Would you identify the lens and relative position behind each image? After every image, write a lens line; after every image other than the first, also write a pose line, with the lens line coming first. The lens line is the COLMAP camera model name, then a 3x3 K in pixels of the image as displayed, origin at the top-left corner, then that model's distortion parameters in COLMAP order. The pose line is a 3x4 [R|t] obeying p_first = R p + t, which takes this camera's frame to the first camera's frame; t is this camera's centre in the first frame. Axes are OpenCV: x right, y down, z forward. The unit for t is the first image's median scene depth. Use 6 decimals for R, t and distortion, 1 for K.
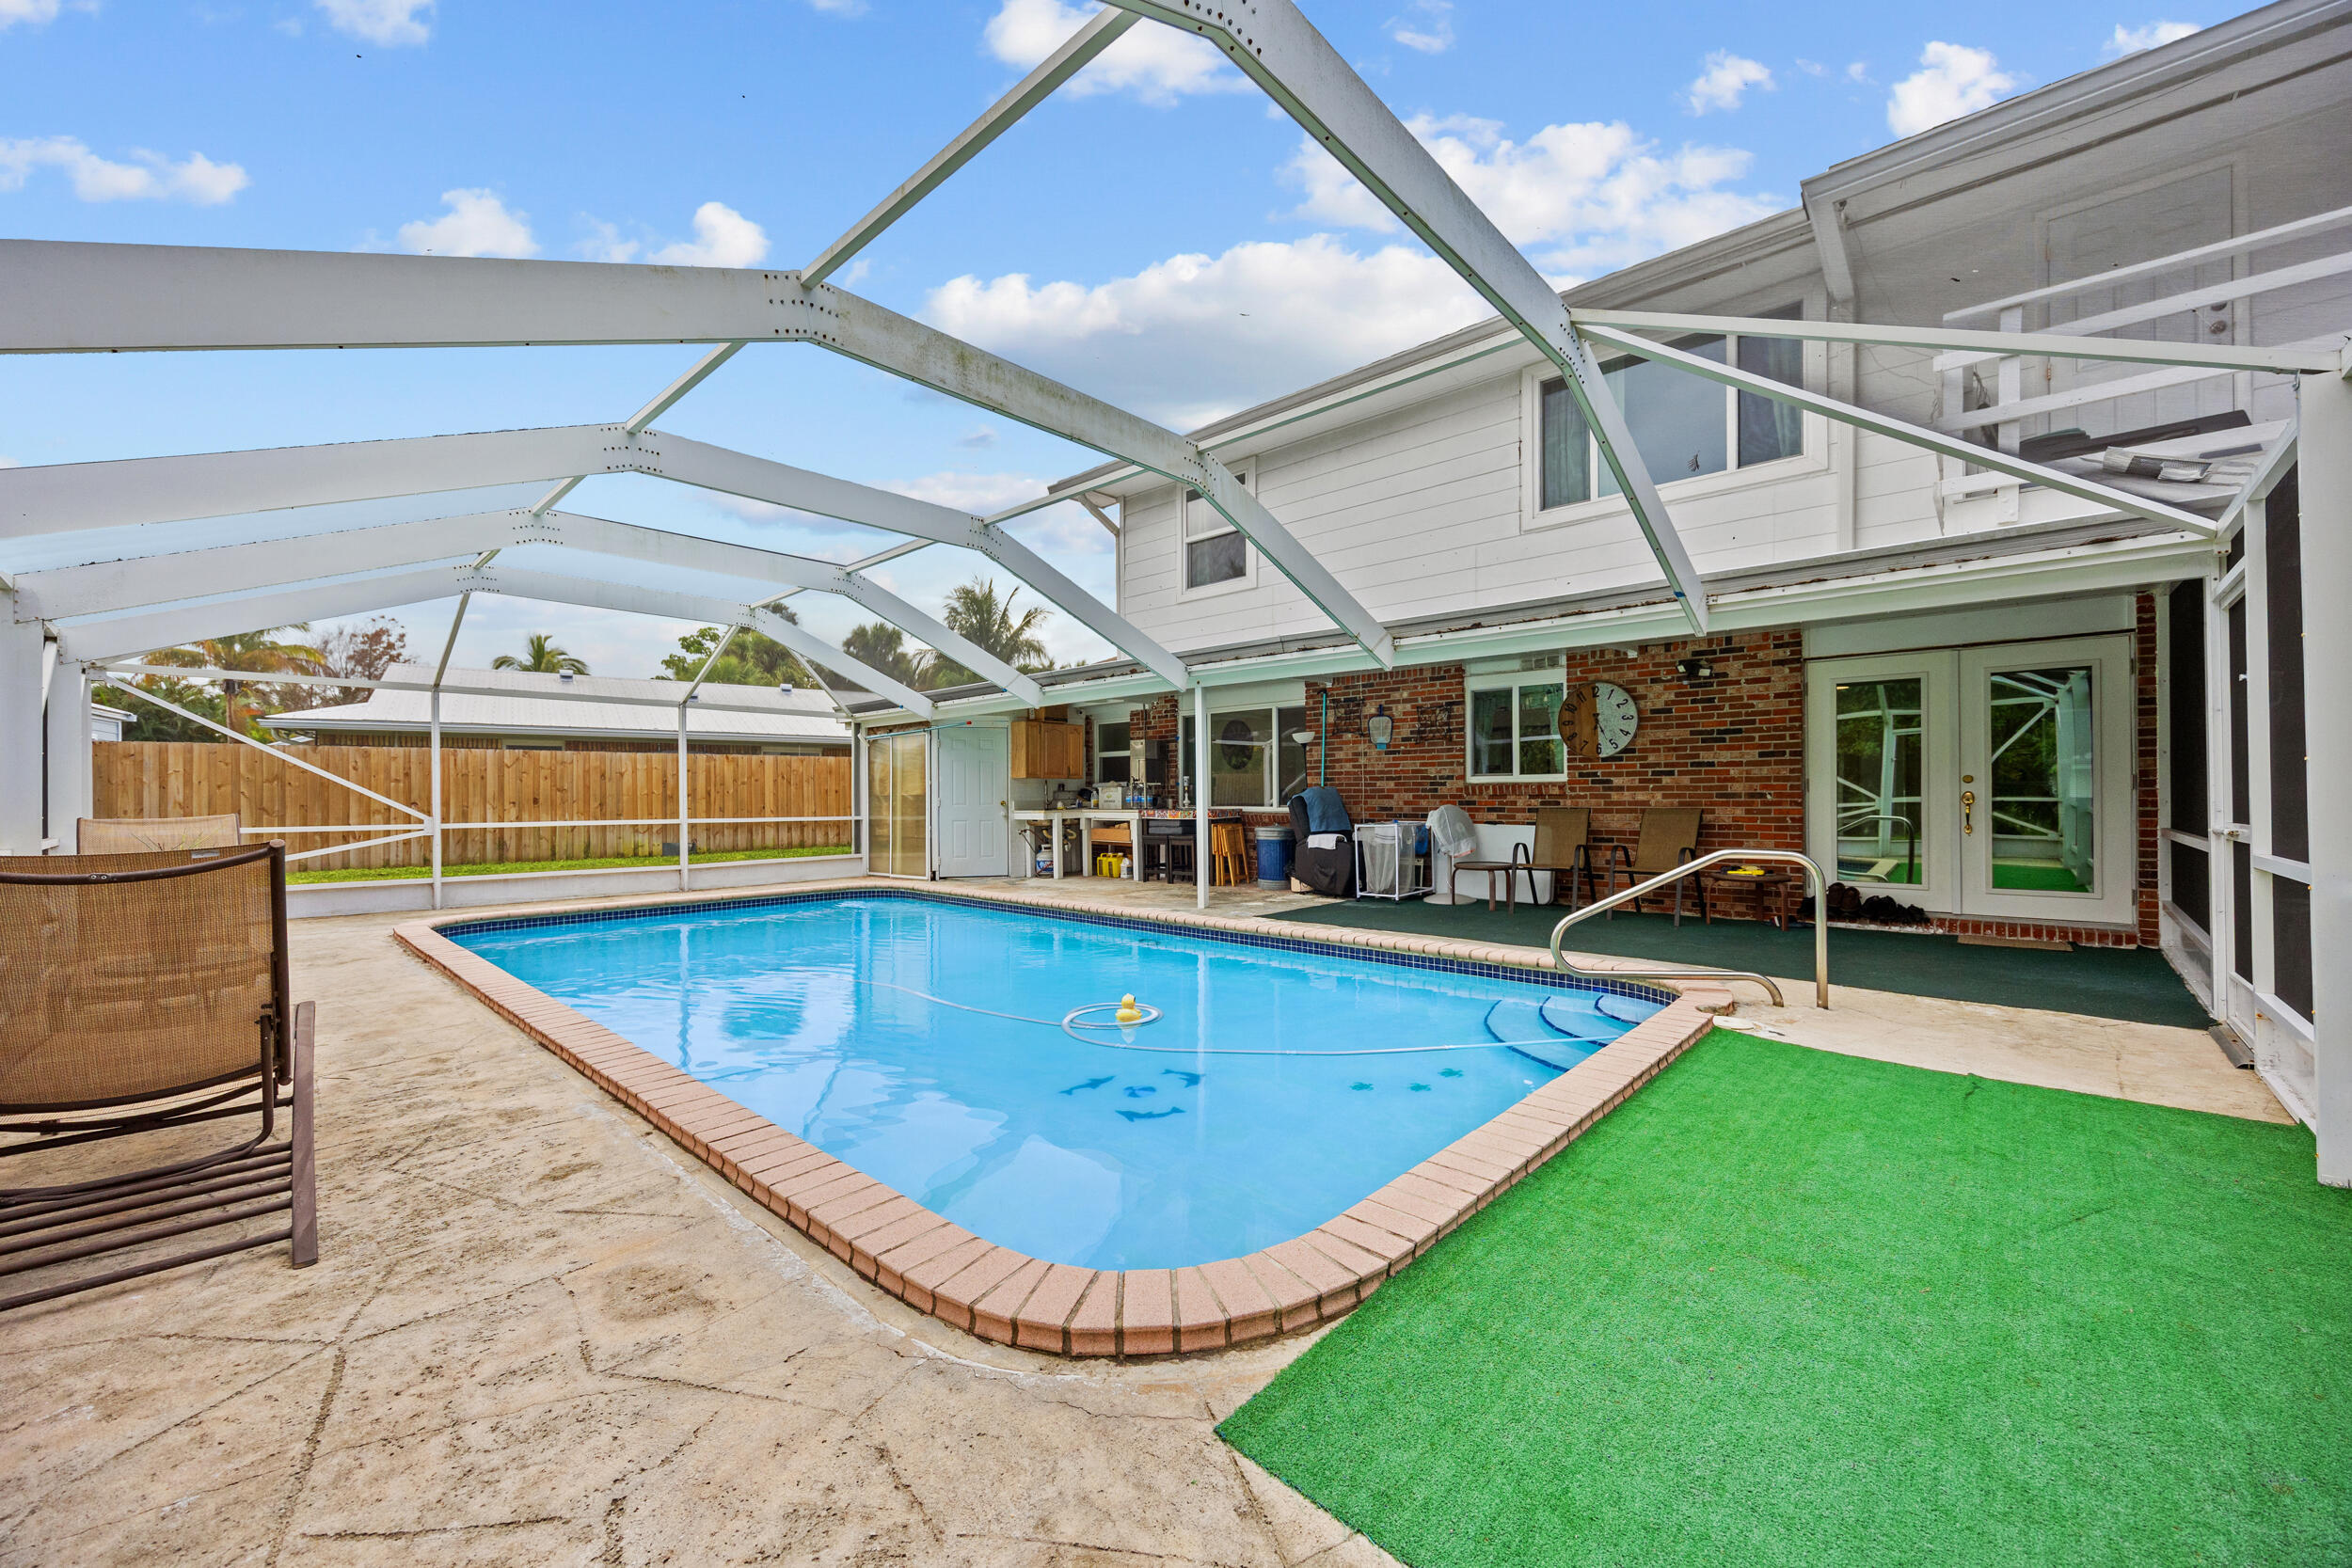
lens RADIAL K [[894.7, 0, 1184.7], [0, 894.7, 790.4], [0, 0, 1]] dist [-0.001171, 0.000214]
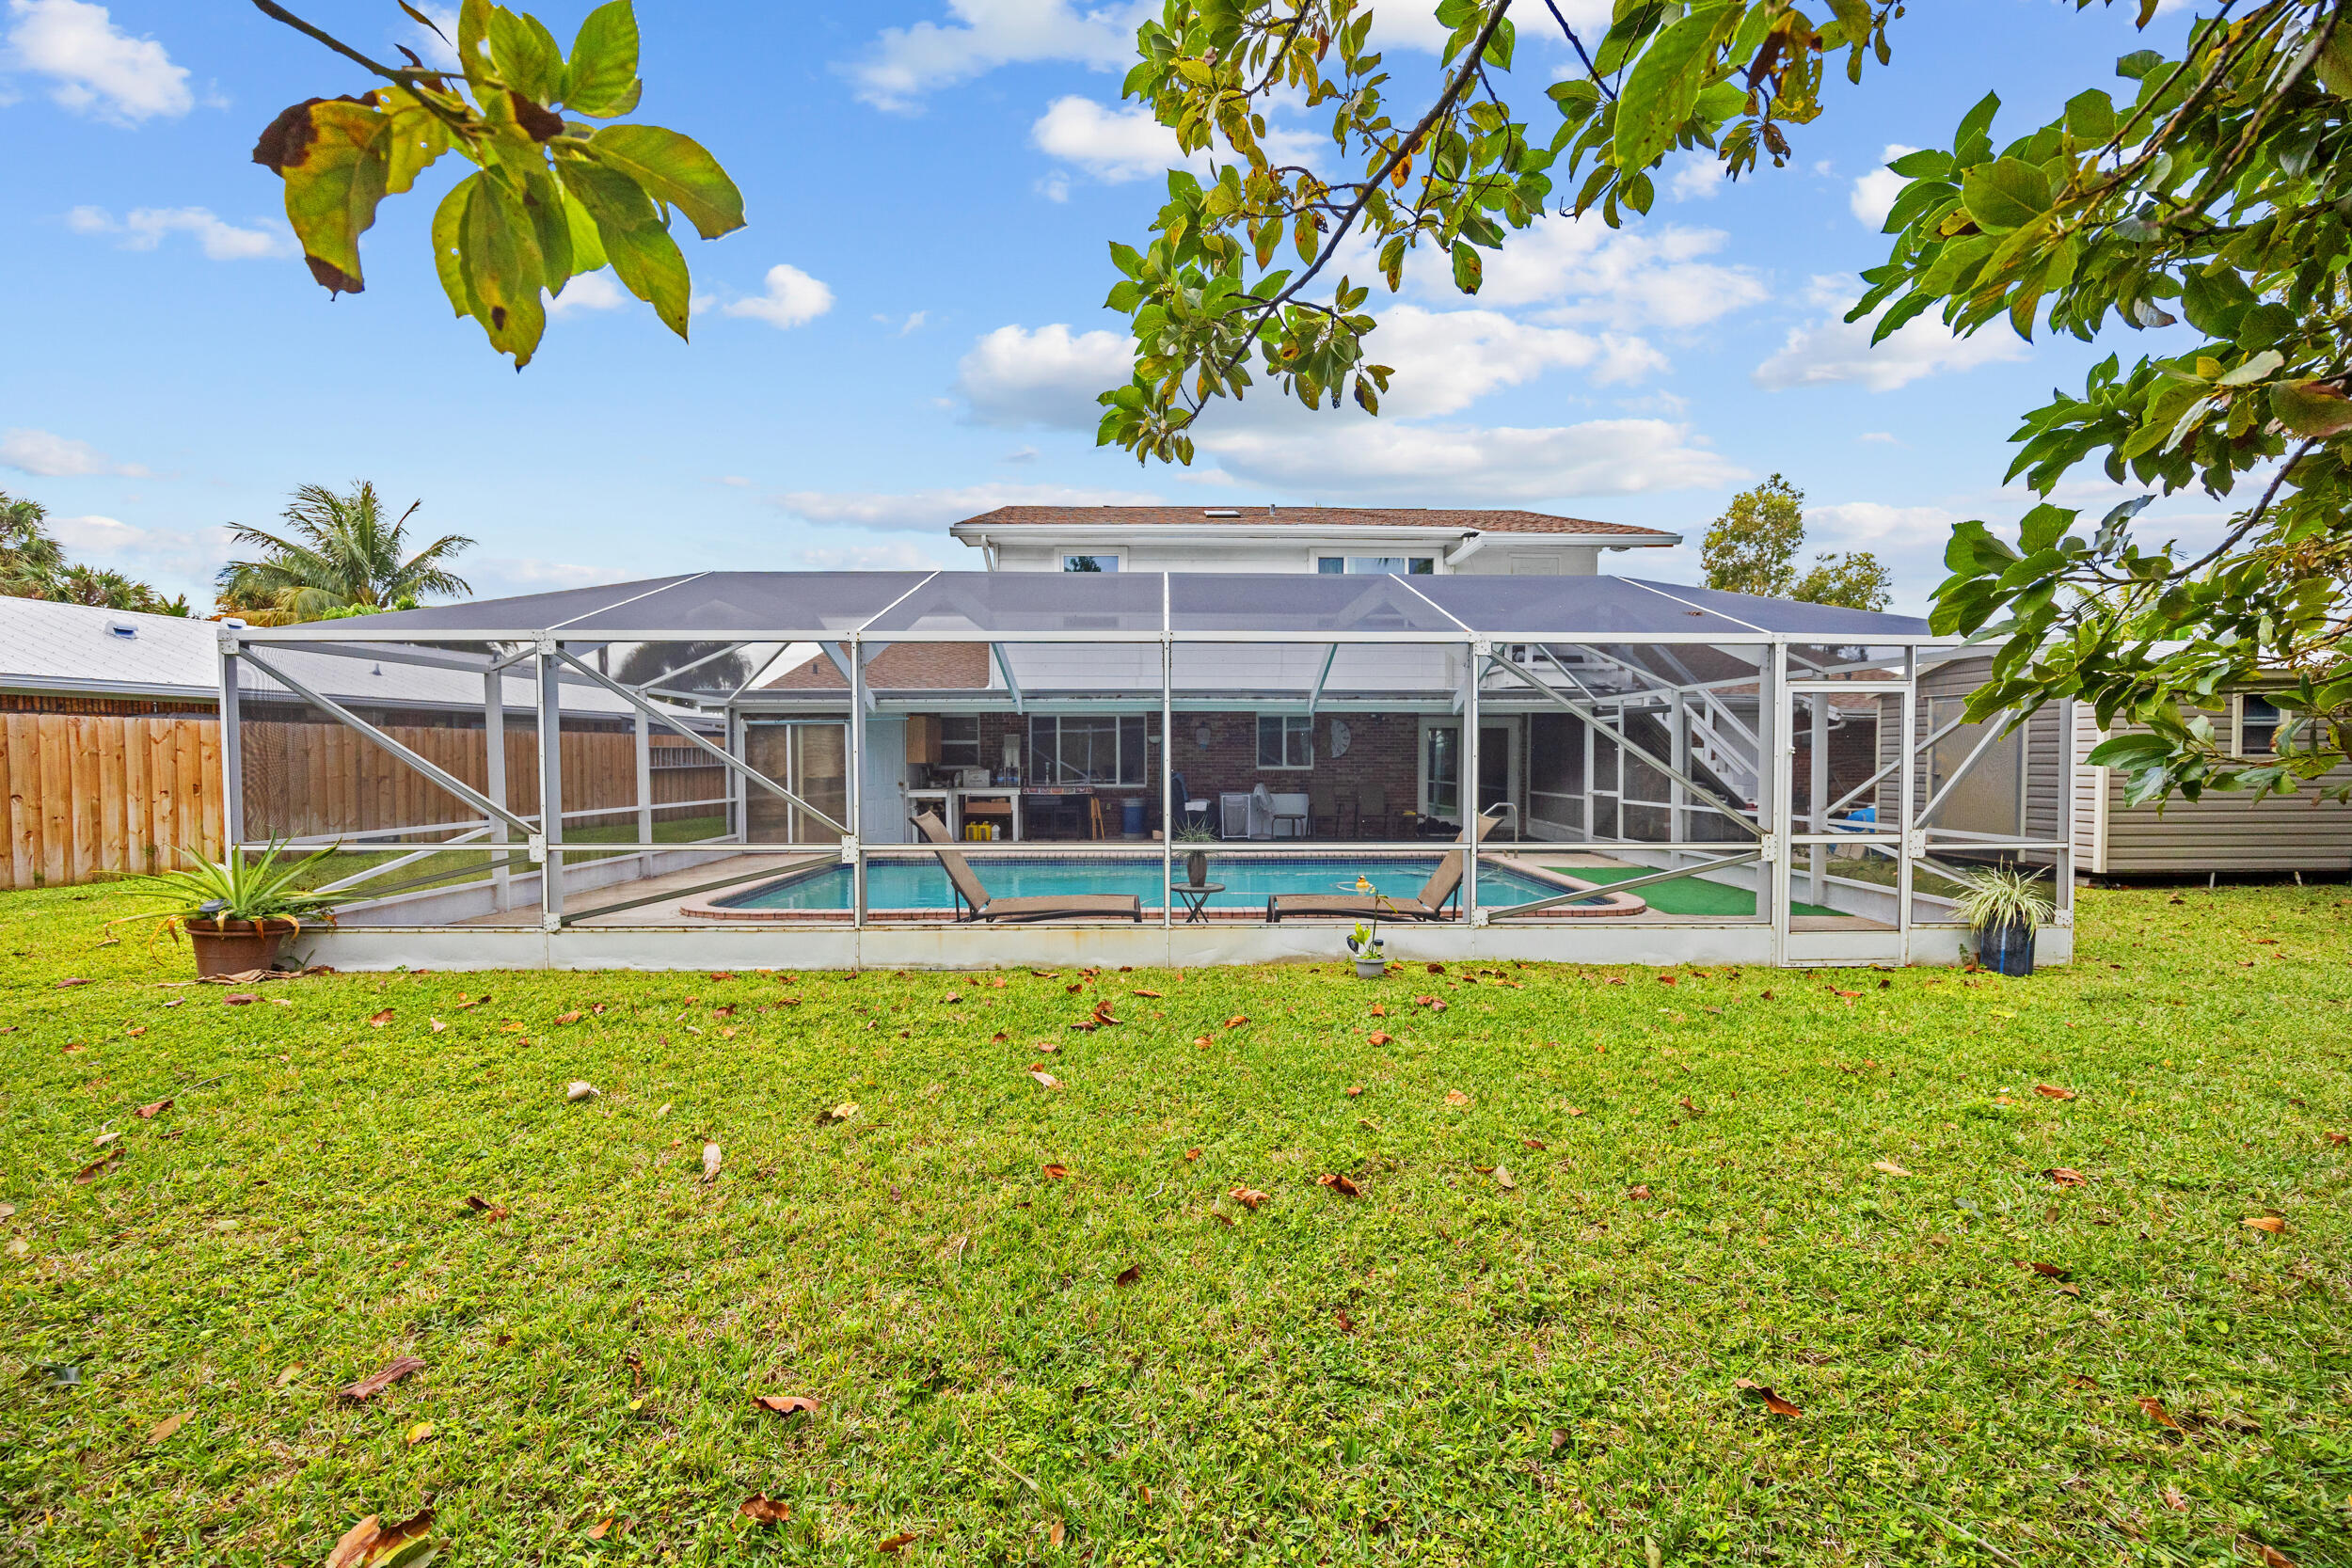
lens RADIAL K [[894.7, 0, 1167.4], [0, 894.7, 785.7], [0, 0, 1]] dist [-0.001171, 0.000214]
pose [[0.720771, -0.016651, 0.692974, -0.871824], [-0.008643, 0.999418, 0.033003, -0.028811], [-0.693120, -0.029777, 0.720207, -0.113004]]
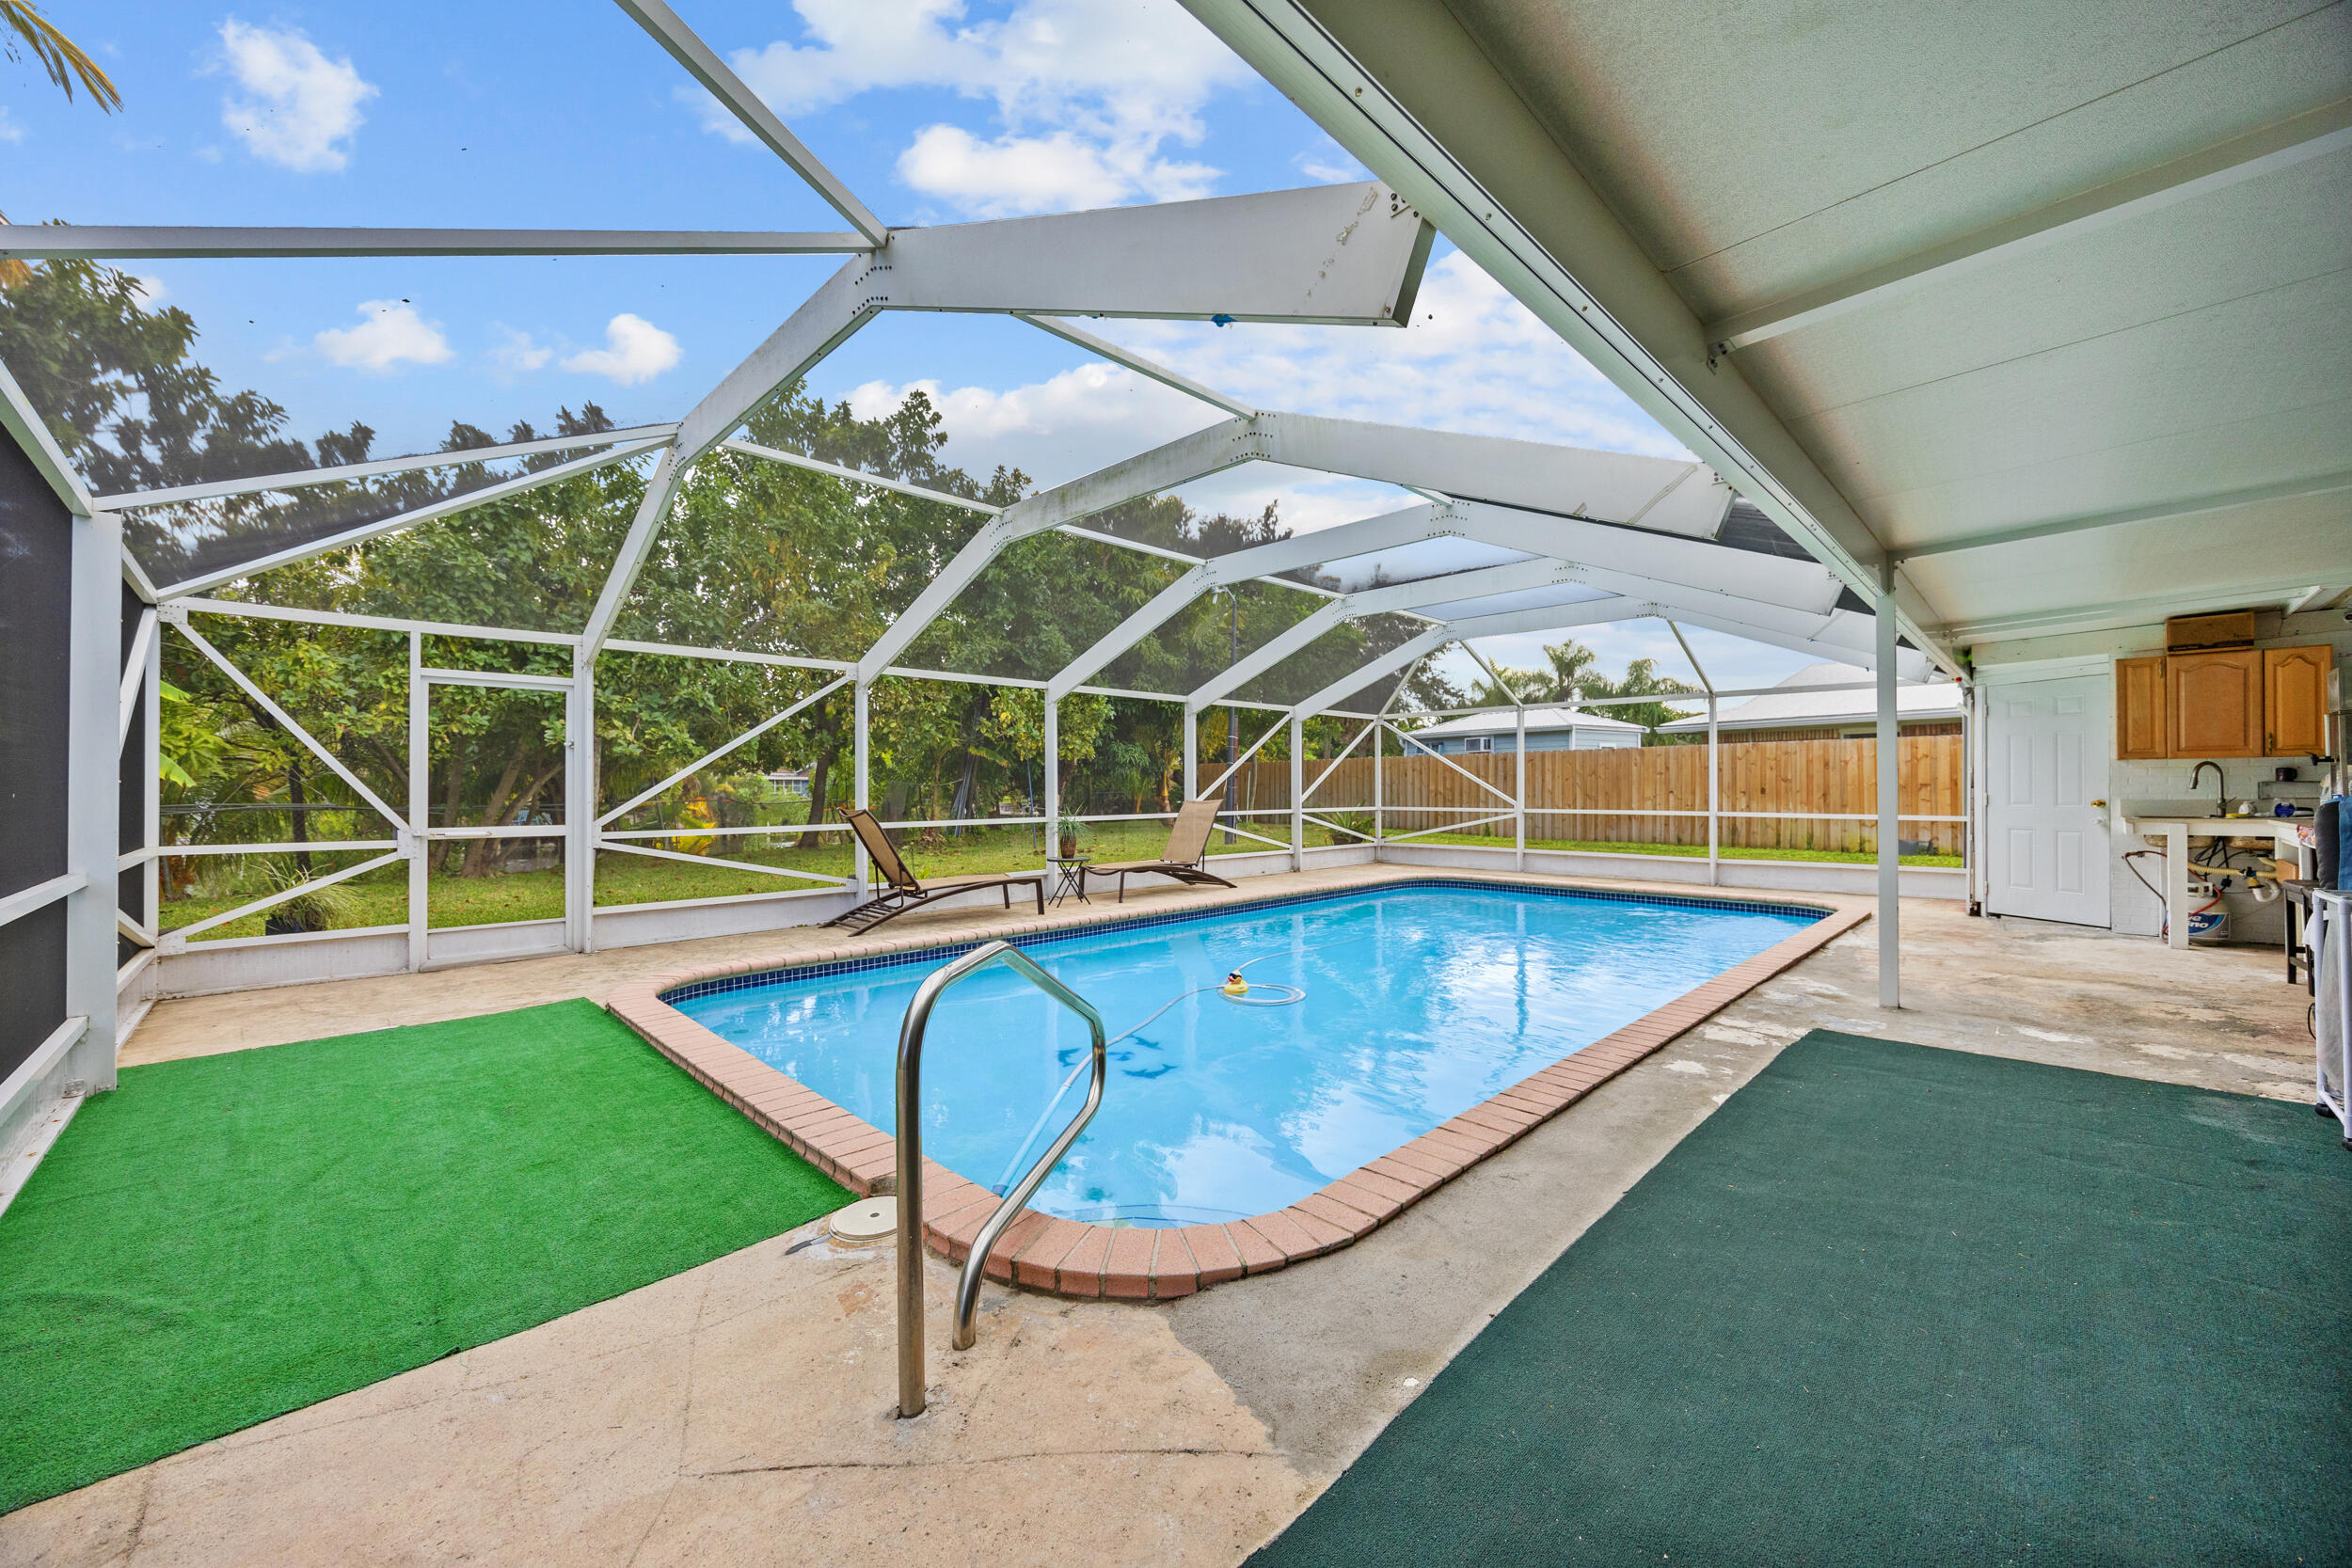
lens RADIAL K [[894.7, 0, 1183.5], [0, 894.7, 789.6], [0, 0, 1]] dist [-0.001171, 0.000214]
pose [[-0.038328, 0.007094, -0.999240, 0.458854], [0.010088, 0.999927, 0.006712, -0.004845], [0.999214, -0.009823, -0.038397, 0.479355]]
